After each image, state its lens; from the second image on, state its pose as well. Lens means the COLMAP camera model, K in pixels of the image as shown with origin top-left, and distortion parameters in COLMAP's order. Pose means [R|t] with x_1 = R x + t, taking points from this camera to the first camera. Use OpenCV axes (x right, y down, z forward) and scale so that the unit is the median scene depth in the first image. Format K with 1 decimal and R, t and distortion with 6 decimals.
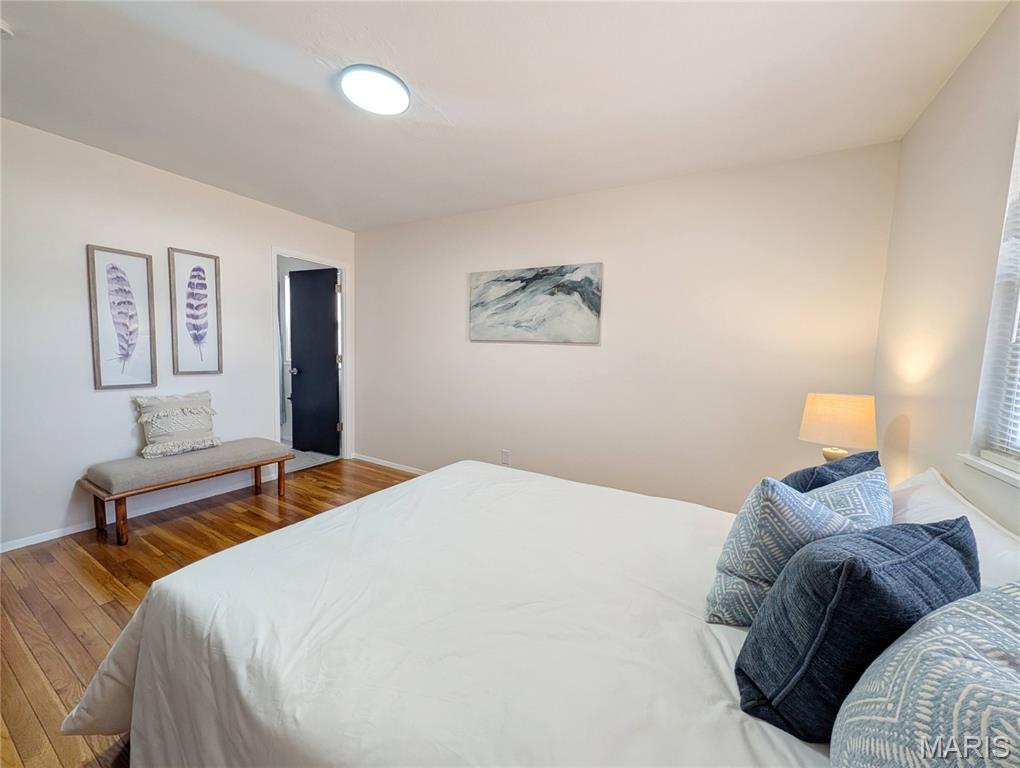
lens RADIAL K [[375.4, 0, 511.7], [0, 375.4, 384.4], [0, 0, 1]] dist [0.000290, 0.000032]
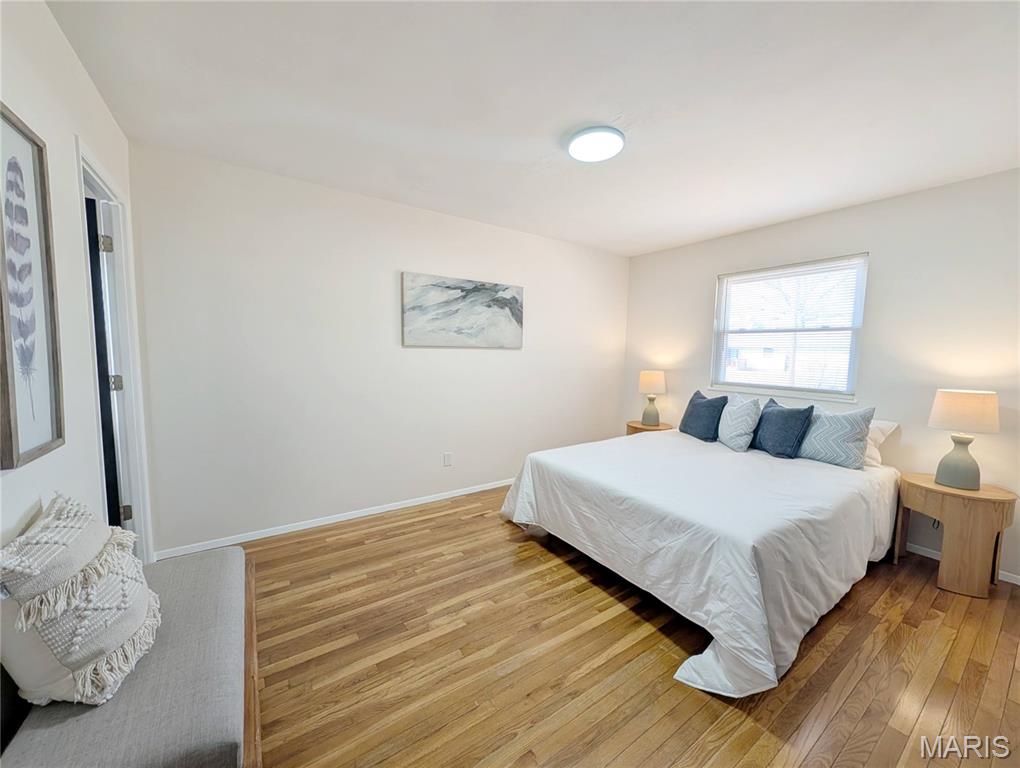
lens RADIAL K [[375.4, 0, 507.8], [0, 375.4, 382.8], [0, 0, 1]] dist [0.000290, 0.000032]
pose [[0.465750, -0.105016, 0.878663, -0.907765], [0.083210, 0.993731, 0.074662, -0.085478], [-0.880995, 0.038339, 0.471569, 0.402294]]
